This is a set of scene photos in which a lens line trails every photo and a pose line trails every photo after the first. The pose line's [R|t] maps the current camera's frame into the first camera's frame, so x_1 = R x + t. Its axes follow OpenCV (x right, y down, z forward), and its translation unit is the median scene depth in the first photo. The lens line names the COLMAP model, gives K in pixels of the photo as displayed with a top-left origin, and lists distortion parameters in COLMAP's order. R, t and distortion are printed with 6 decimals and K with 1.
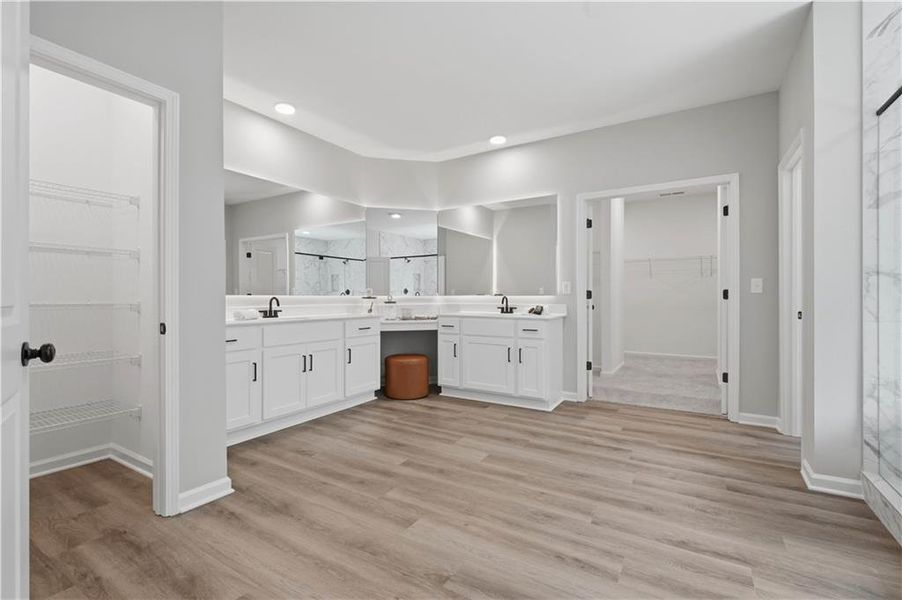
lens RADIAL K [[410.8, 0, 445.5], [0, 410.8, 298.9], [0, 0, 1]] dist [0.009656, -0.004578]
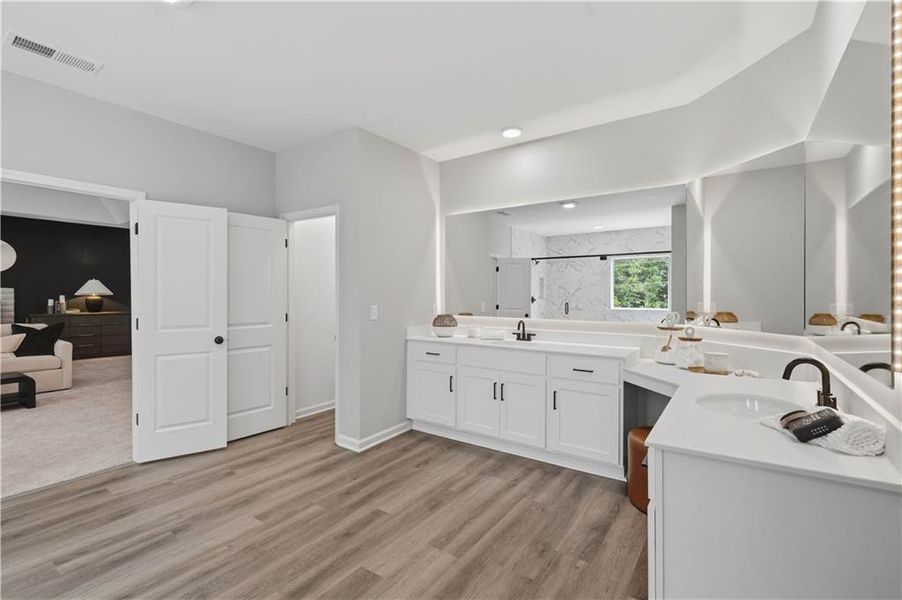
lens RADIAL K [[410.8, 0, 450.5], [0, 410.8, 295.0], [0, 0, 1]] dist [0.009656, -0.004578]
pose [[-0.059055, 0.000999, -0.998254, 0.597963], [-0.007623, 0.999970, 0.001452, -0.067024], [0.998226, 0.007696, -0.059046, 0.886106]]
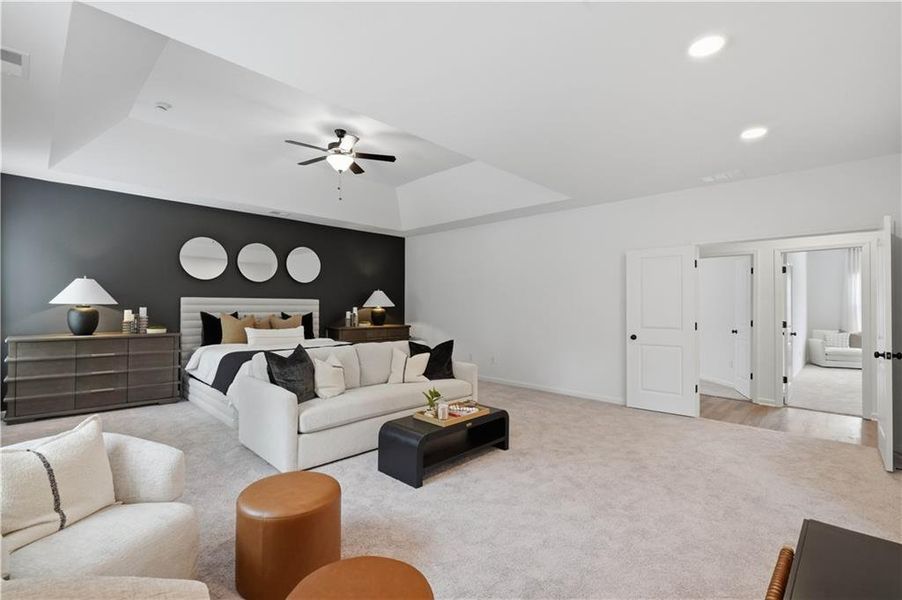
lens RADIAL K [[410.8, 0, 445.4], [0, 410.8, 302.7], [0, 0, 1]] dist [0.009656, -0.004578]
pose [[-0.215854, -0.009582, -0.976379, 0.427719], [-0.012750, 0.999894, -0.006994, -0.060769], [0.976342, 0.010940, -0.215953, -0.395251]]
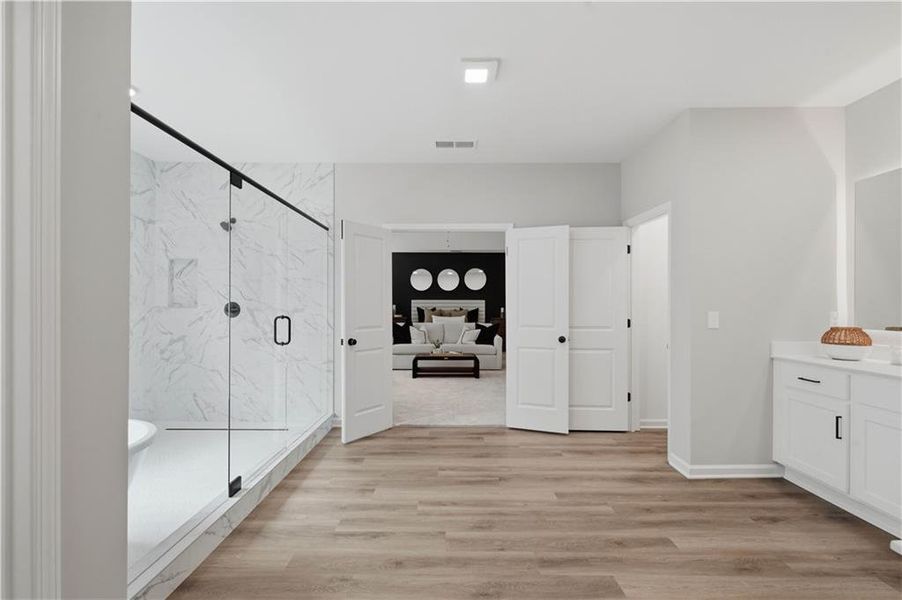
lens RADIAL K [[410.8, 0, 447.2], [0, 410.8, 304.9], [0, 0, 1]] dist [0.009656, -0.004578]
pose [[-0.854608, -0.004154, -0.519257, 0.514907], [-0.006097, 0.999979, 0.002034, -0.050744], [0.519238, 0.004904, -0.854616, 1.075615]]
